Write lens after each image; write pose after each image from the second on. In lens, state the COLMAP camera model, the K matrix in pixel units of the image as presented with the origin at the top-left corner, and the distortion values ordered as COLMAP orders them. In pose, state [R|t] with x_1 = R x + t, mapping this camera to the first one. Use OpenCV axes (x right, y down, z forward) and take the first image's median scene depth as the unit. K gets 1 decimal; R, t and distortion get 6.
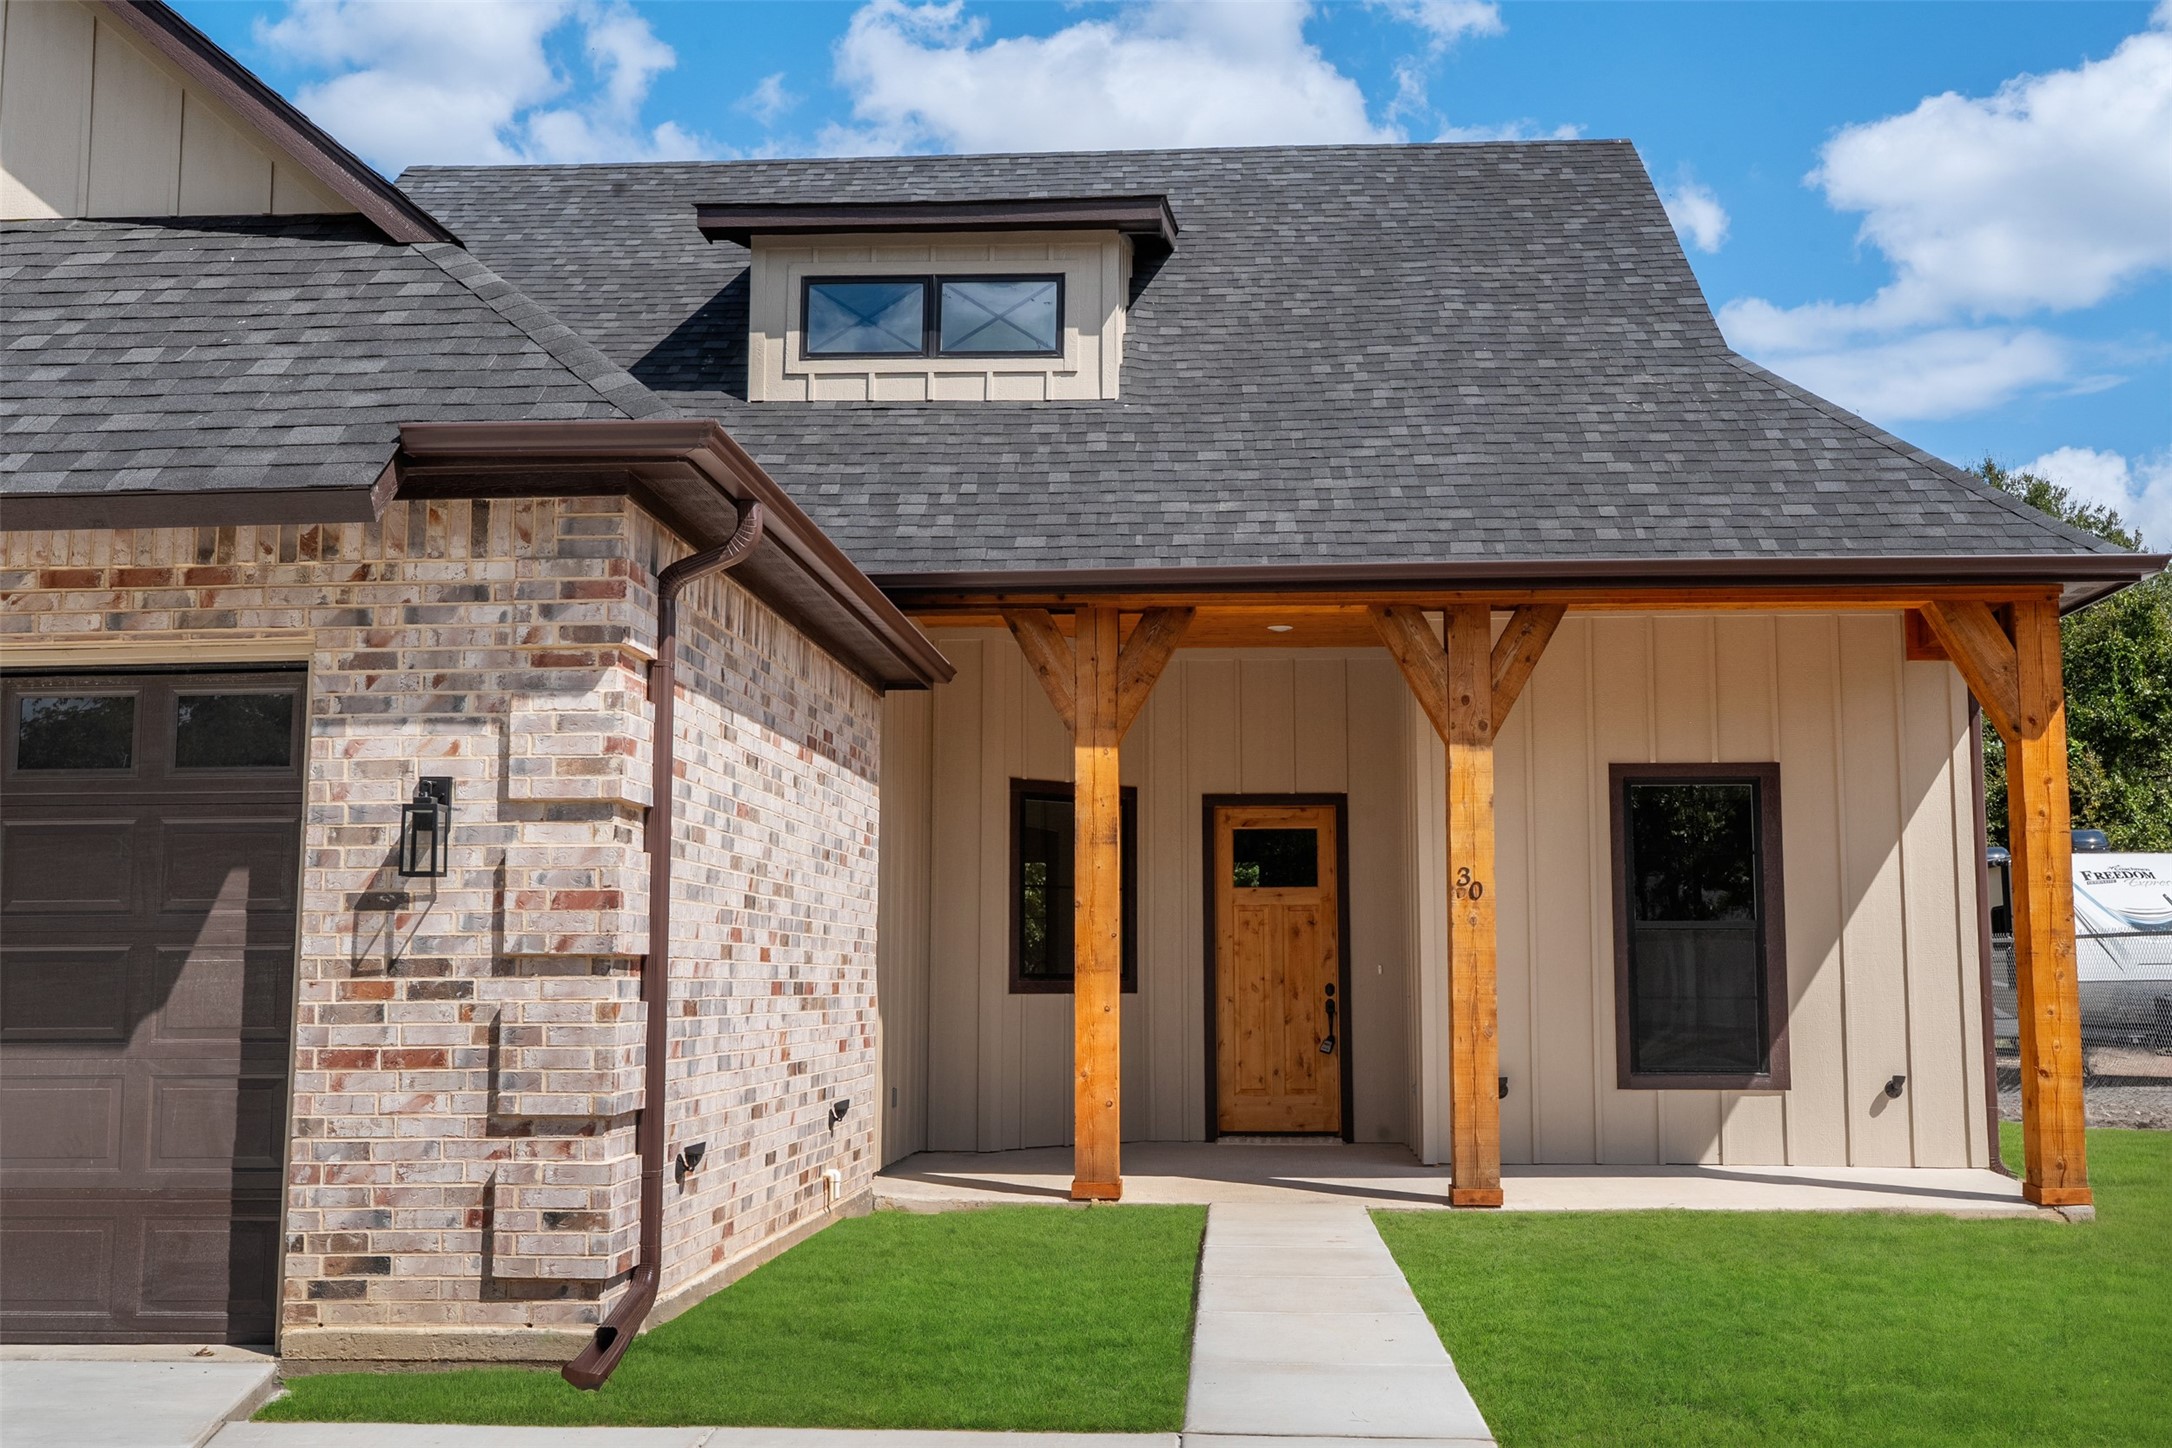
lens RADIAL K [[2165.6, 0, 1086.0], [0, 2165.6, 724.0], [0, 0, 1]] dist [0.009549, -0.009985]
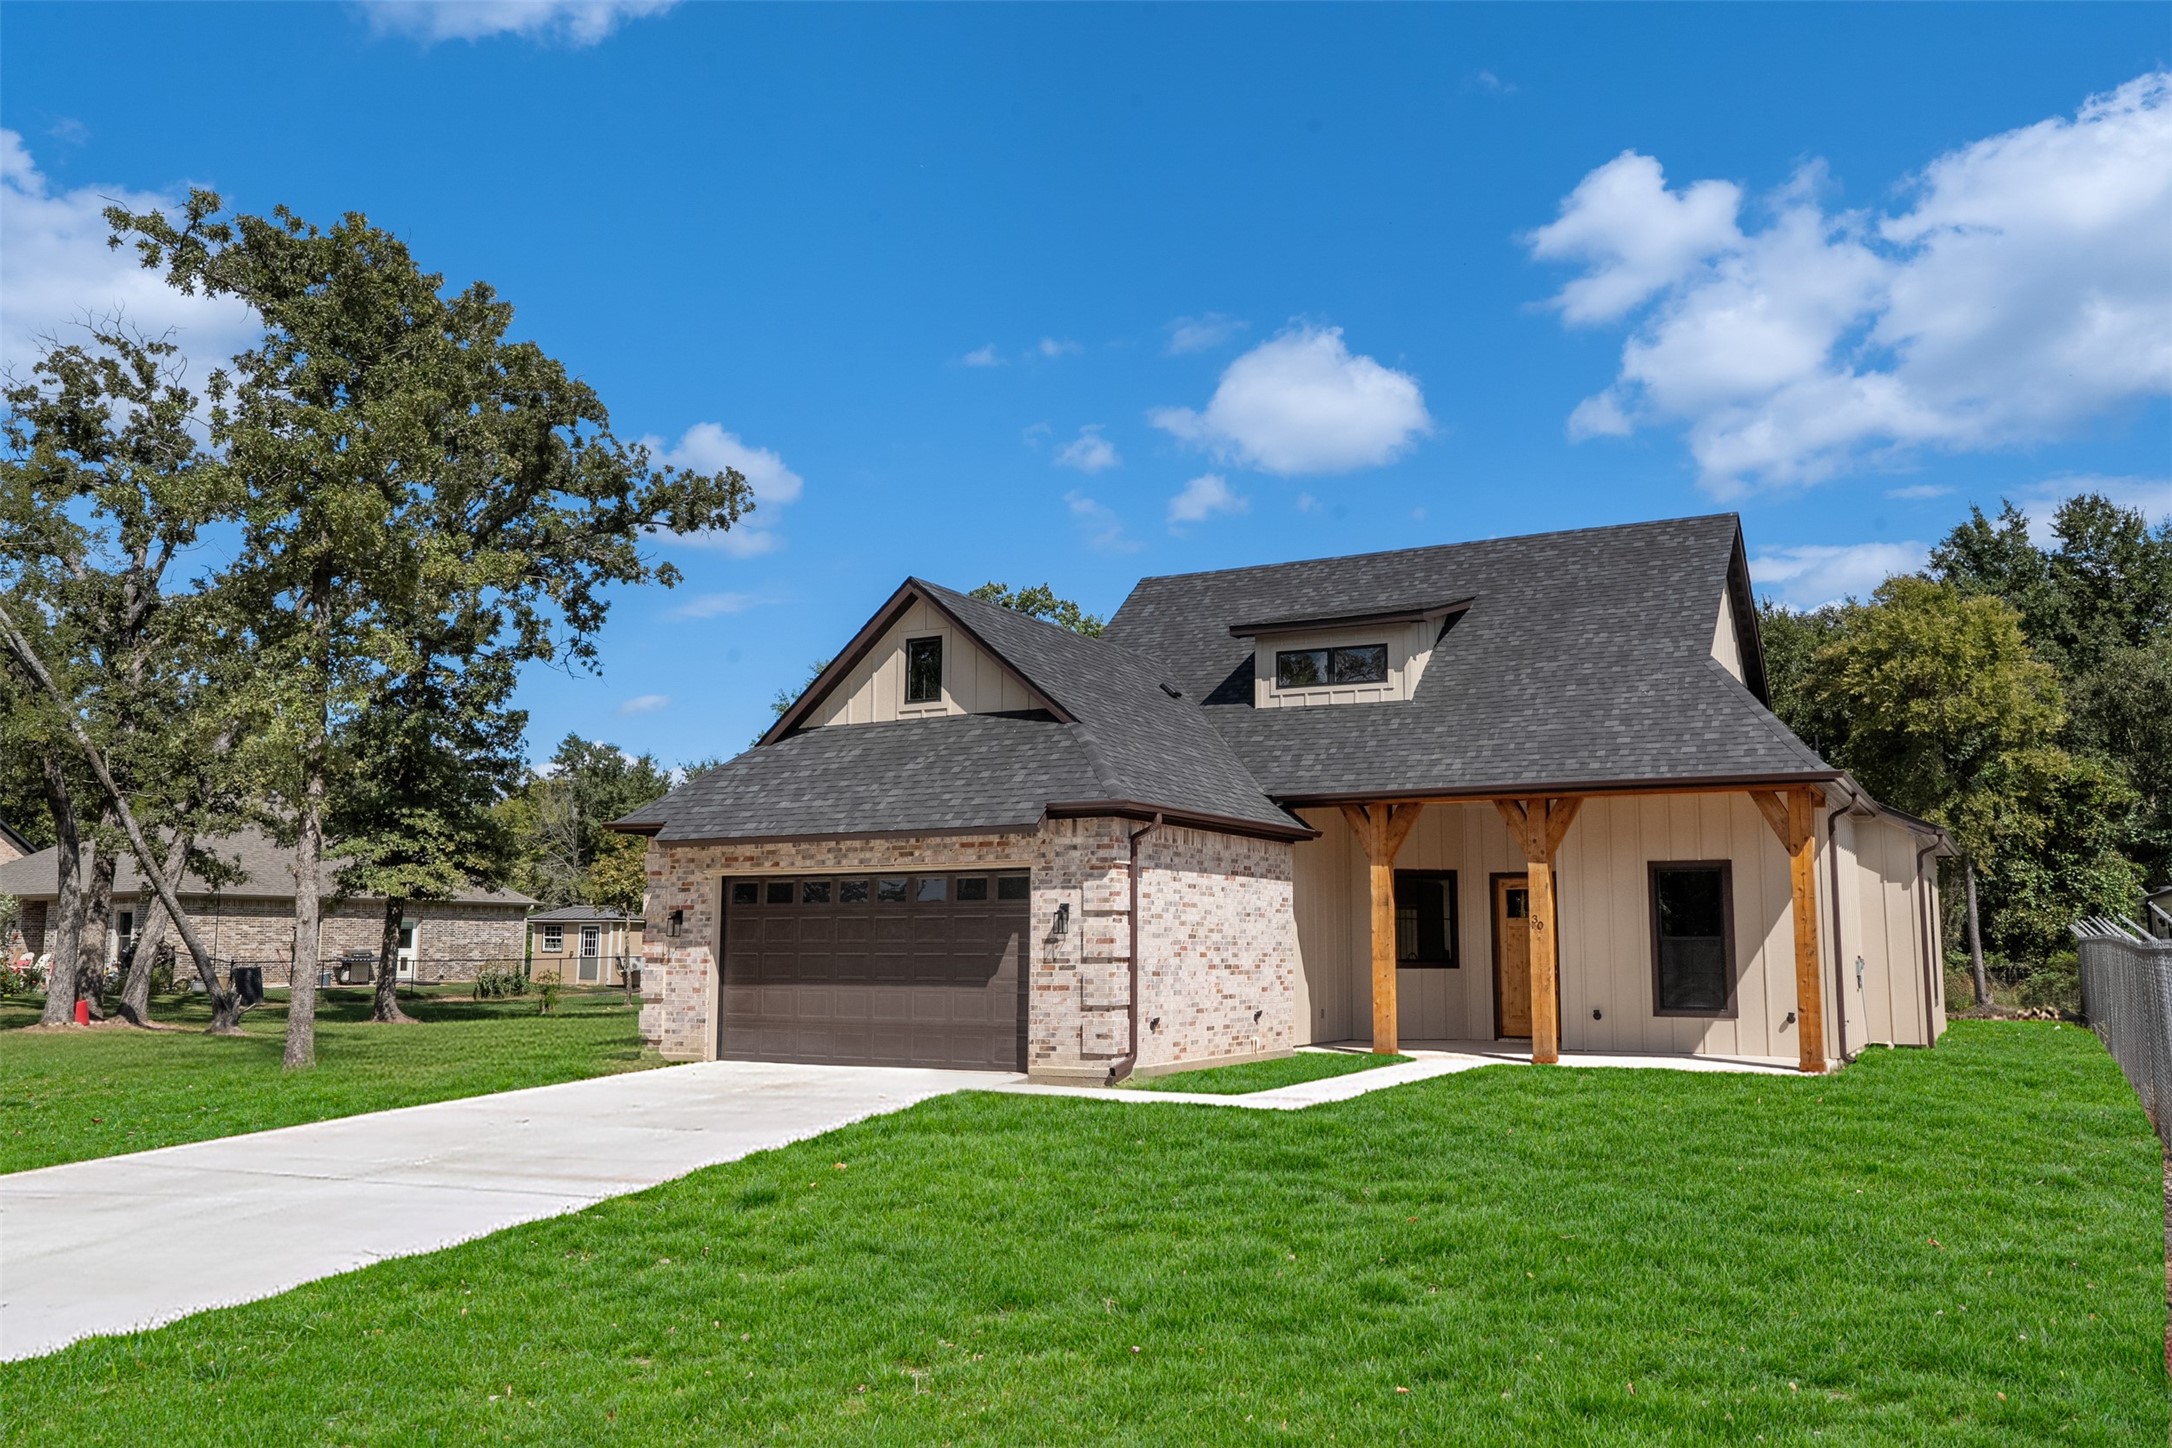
lens RADIAL K [[1675.5, 0, 1086.0], [0, 1675.5, 724.0], [0, 0, 1]] dist [-0.000180, -0.000061]
pose [[0.905041, -0.052282, -0.422098, 0.803073], [0.045214, 0.998619, -0.026745, -0.174538], [0.422914, 0.005121, 0.906155, -1.277050]]
